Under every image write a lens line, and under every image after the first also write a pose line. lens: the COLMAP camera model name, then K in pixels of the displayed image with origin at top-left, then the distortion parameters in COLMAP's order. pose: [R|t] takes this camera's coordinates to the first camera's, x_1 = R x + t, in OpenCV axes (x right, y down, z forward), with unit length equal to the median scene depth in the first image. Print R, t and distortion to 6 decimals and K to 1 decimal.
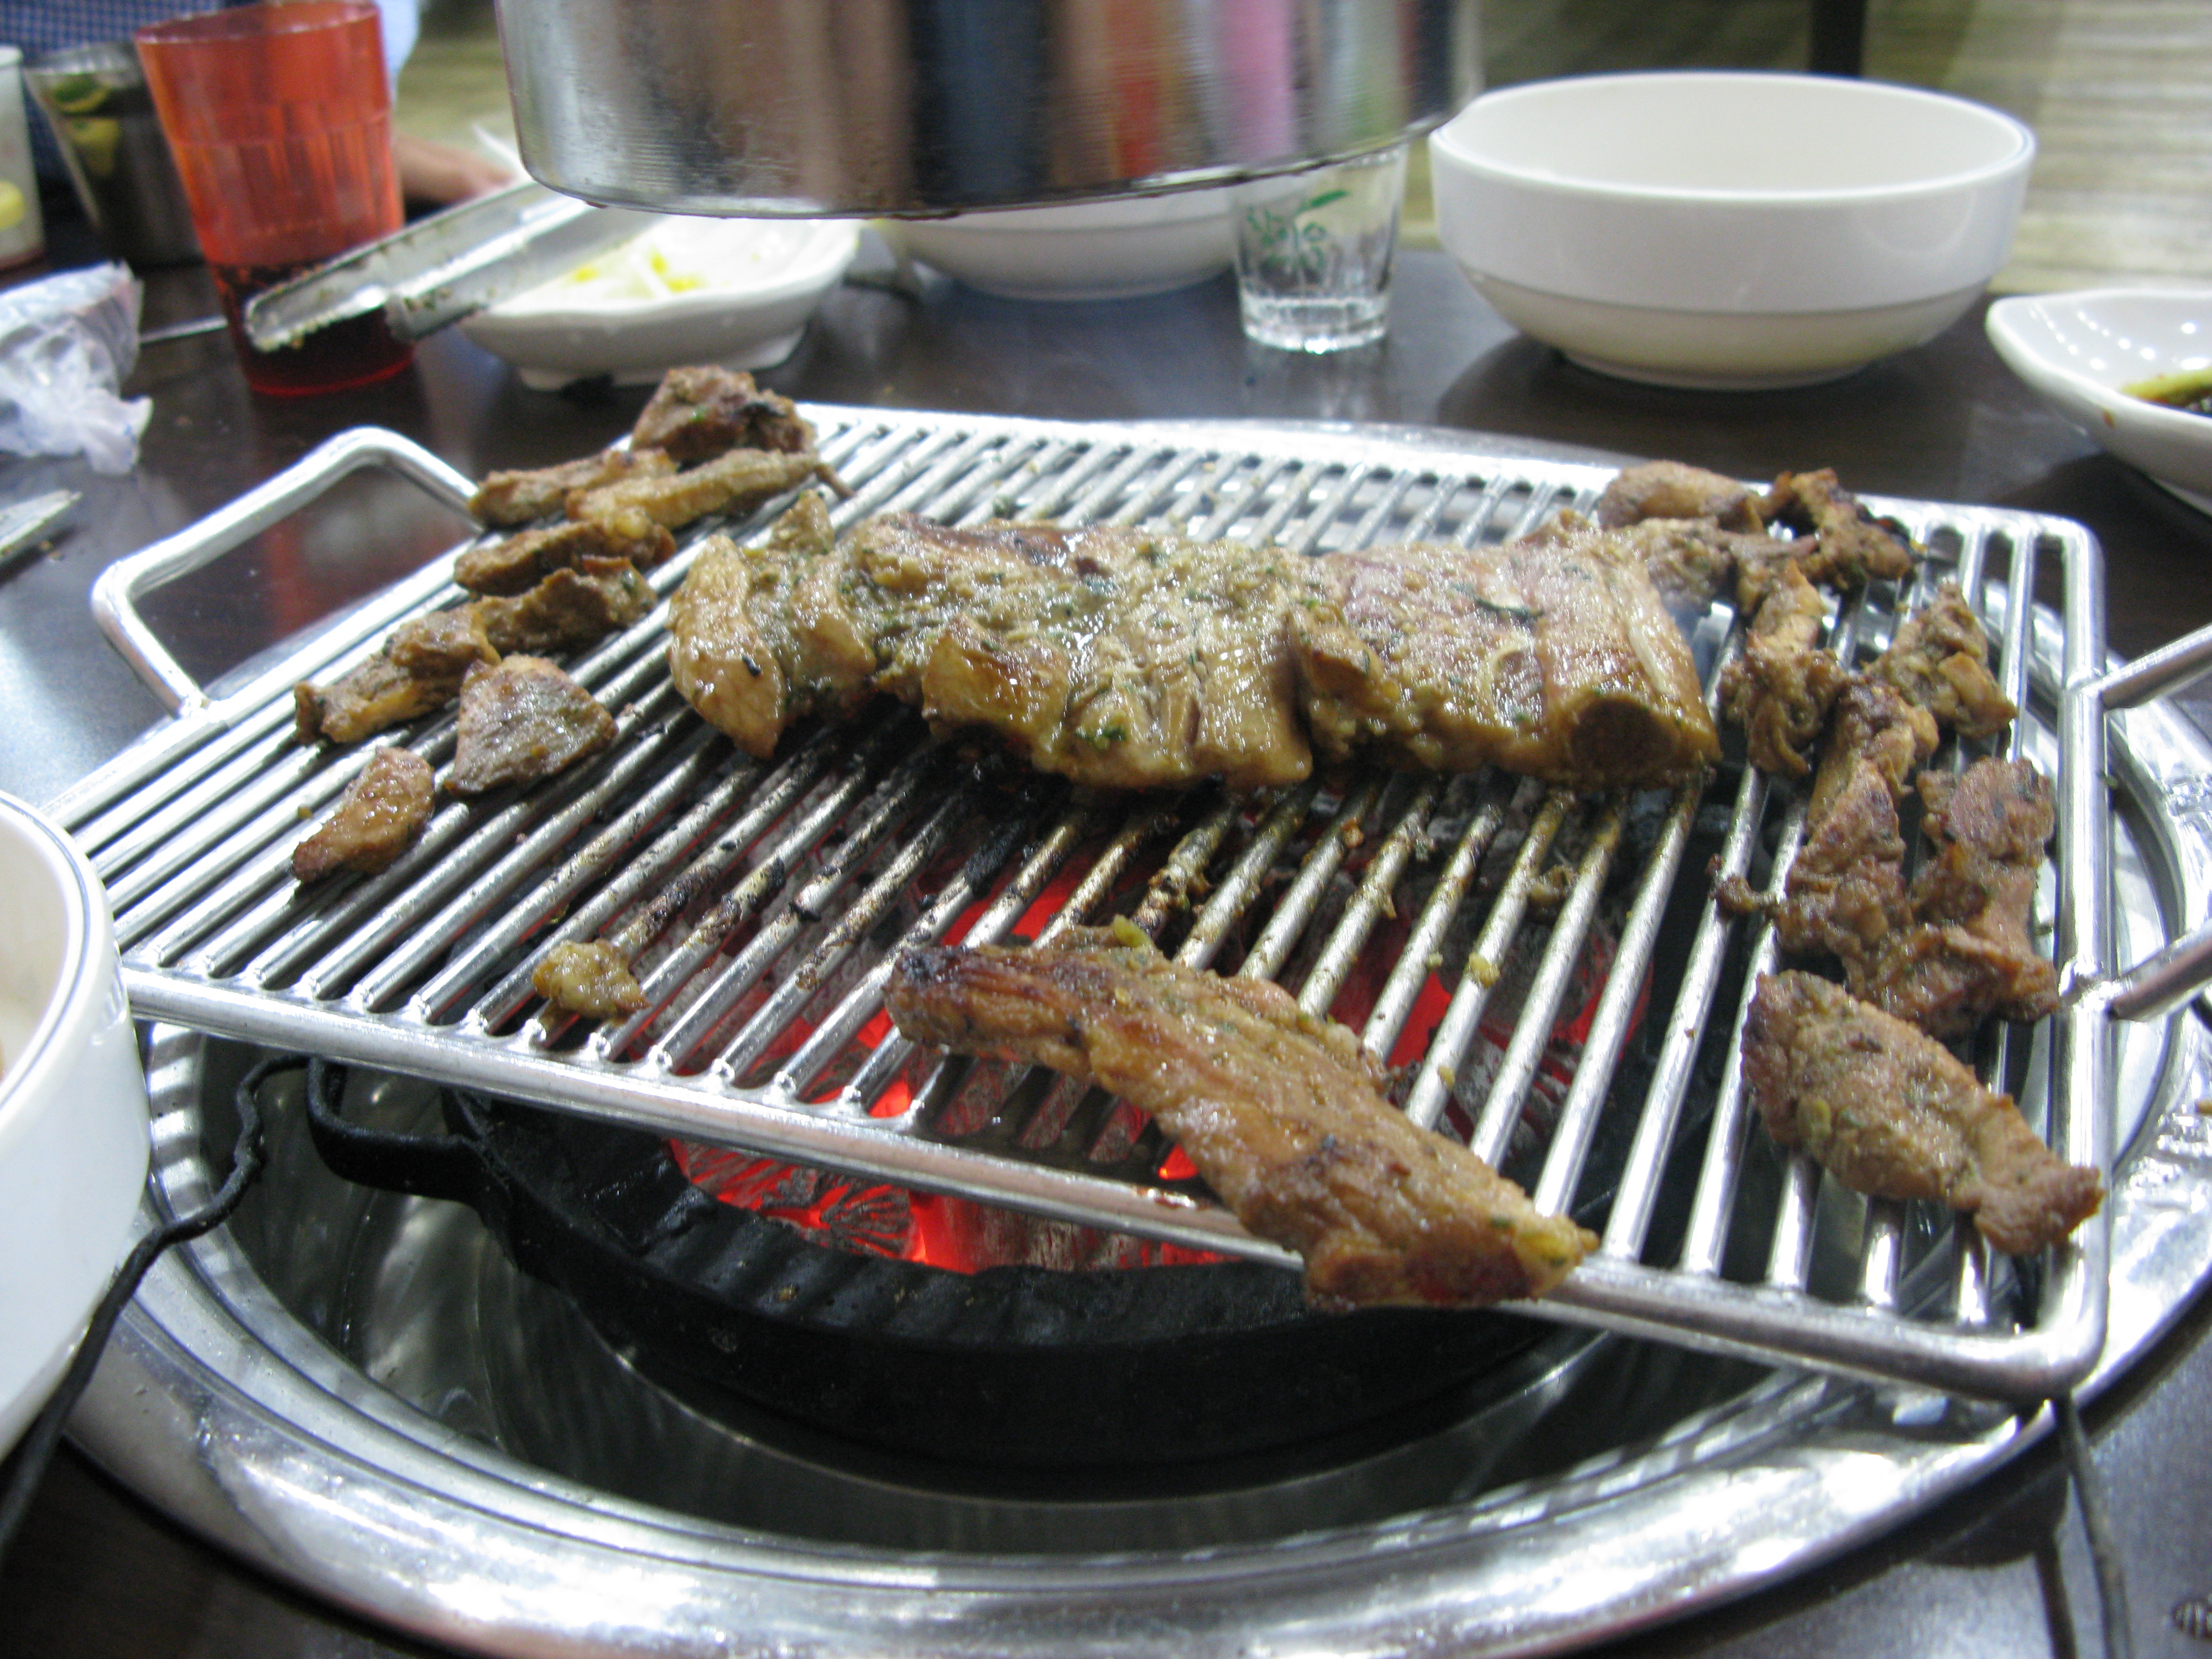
lens RADIAL K [[2138.5, 0, 1122.1], [0, 2138.5, 824.6], [0, 0, 1]] dist [-0.219425, 0.213927]
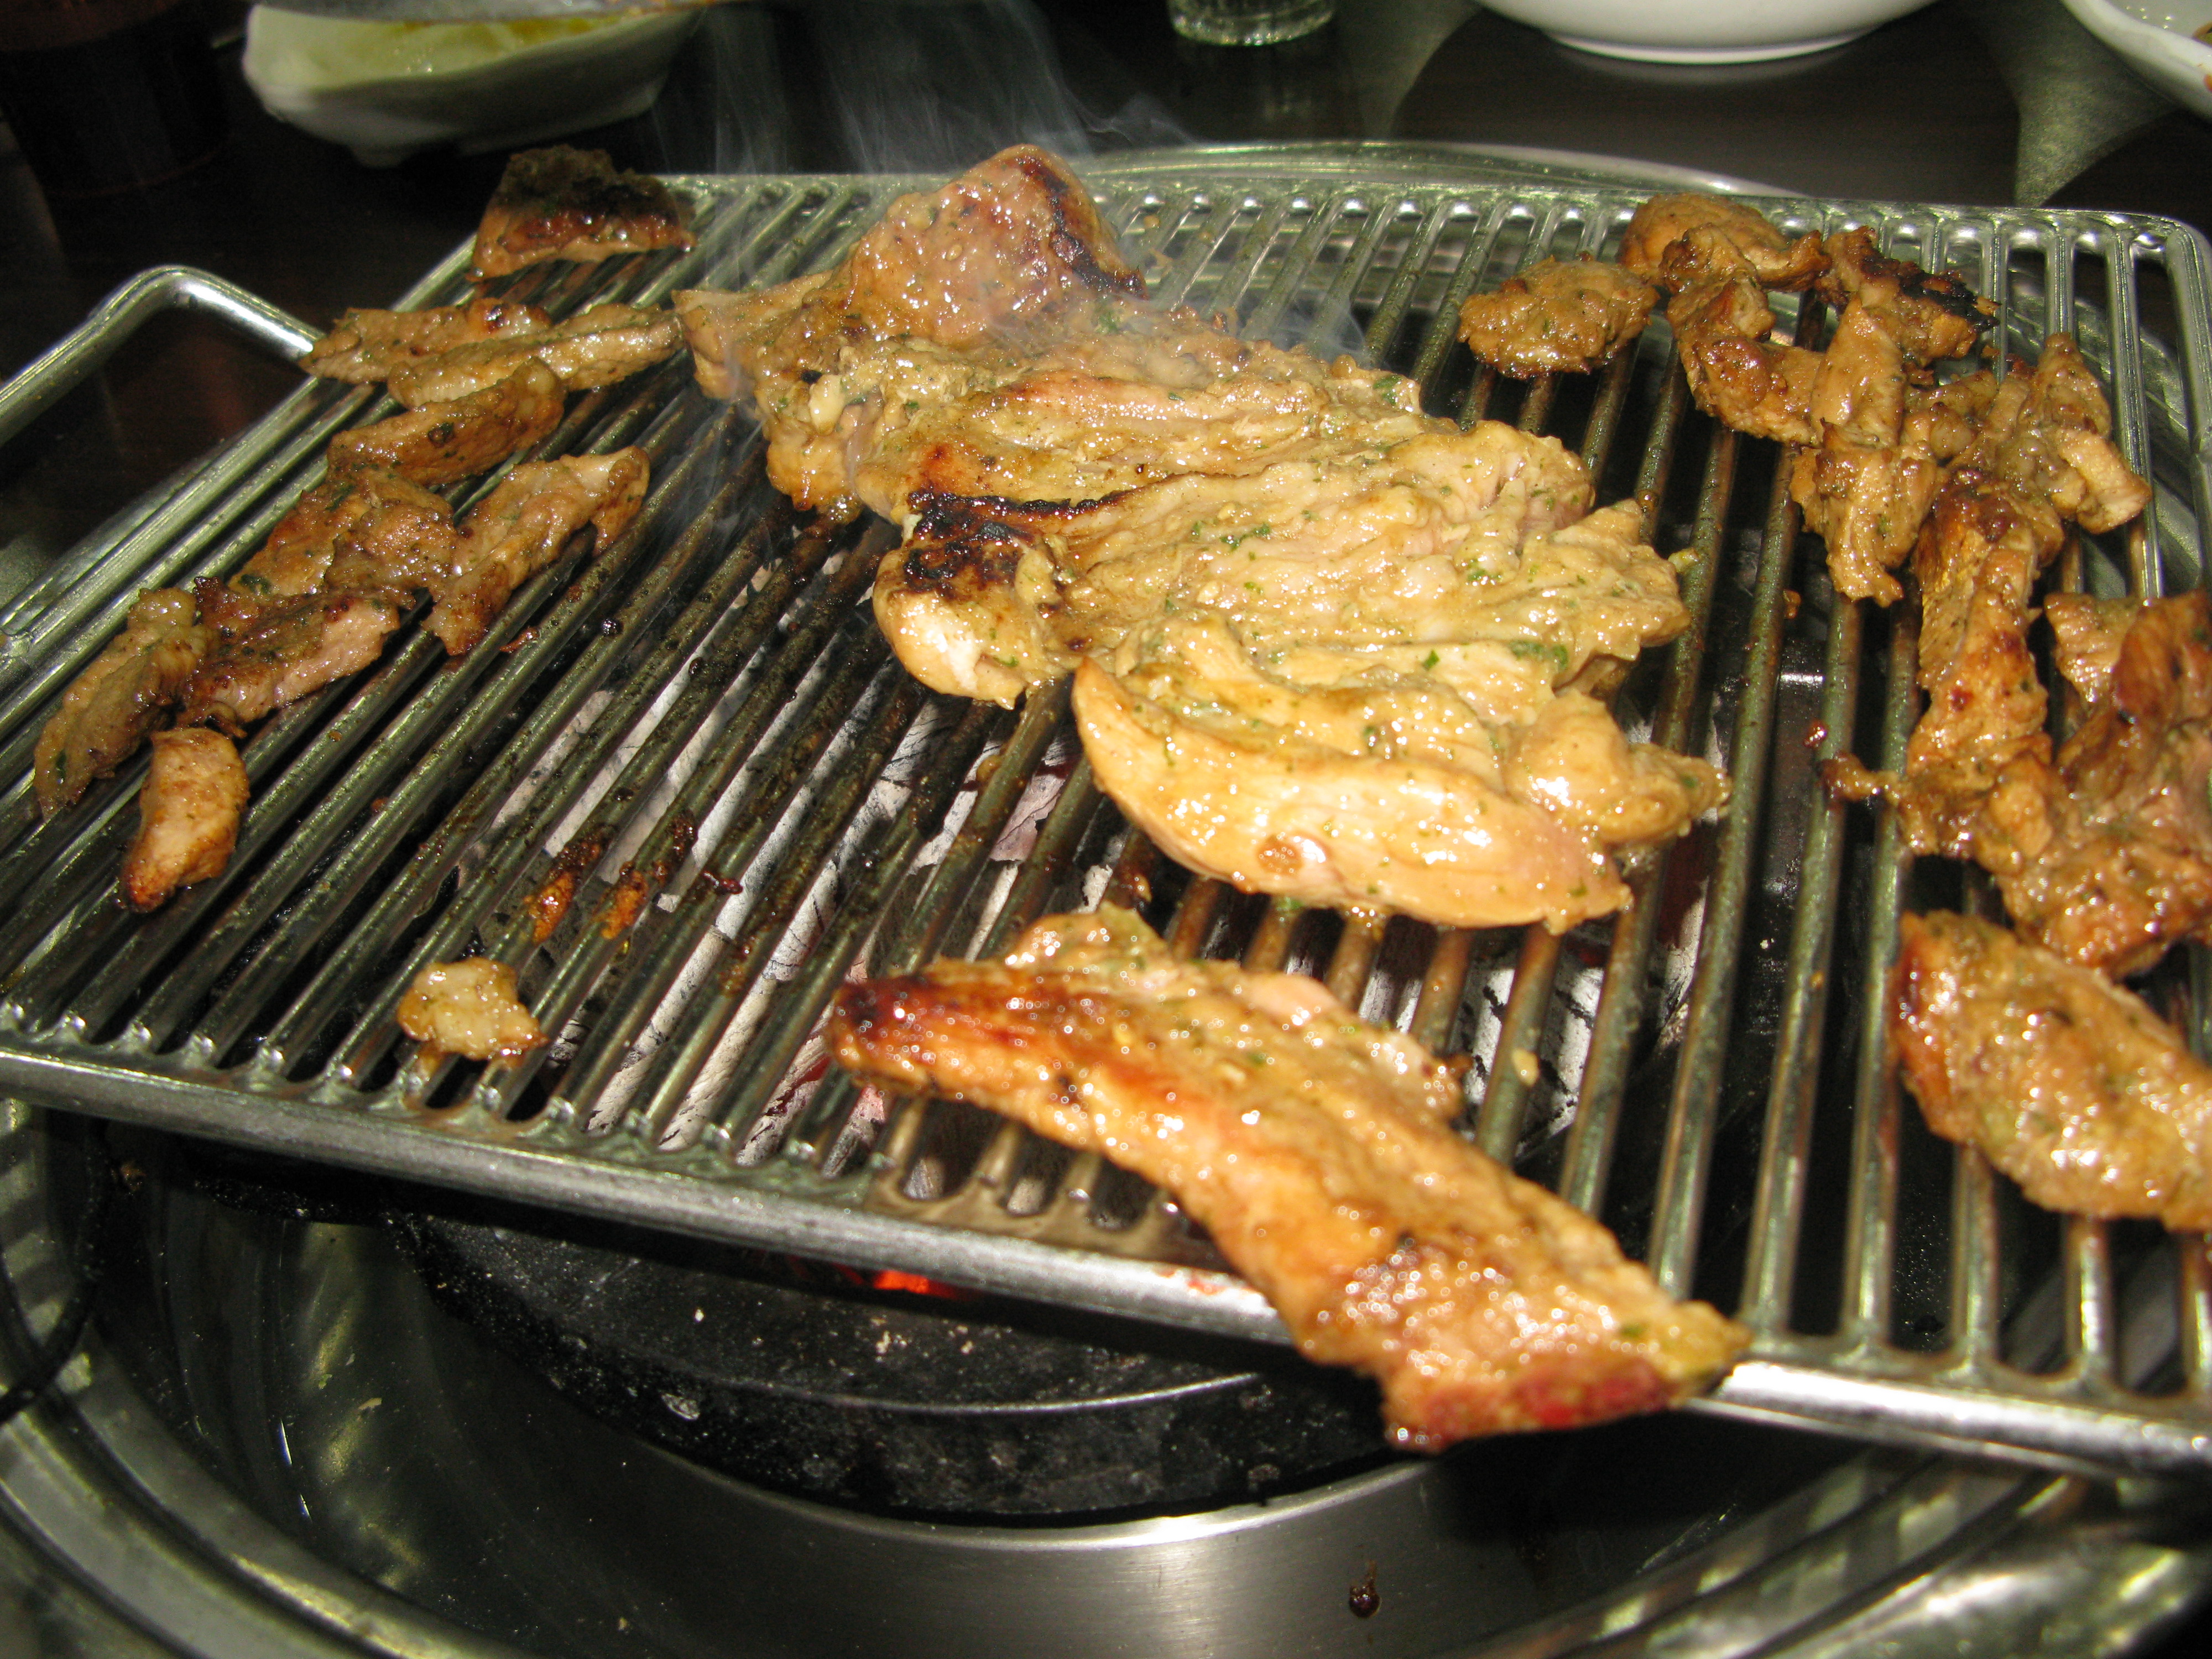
lens RADIAL K [[2138.5, 0, 1122.1], [0, 2138.5, 824.6], [0, 0, 1]] dist [-0.219425, 0.213927]
pose [[0.996053, -0.088279, 0.009249, 0.000032], [0.085596, 0.982874, 0.163191, -0.058870], [-0.023497, -0.161755, 0.986551, 0.109789]]
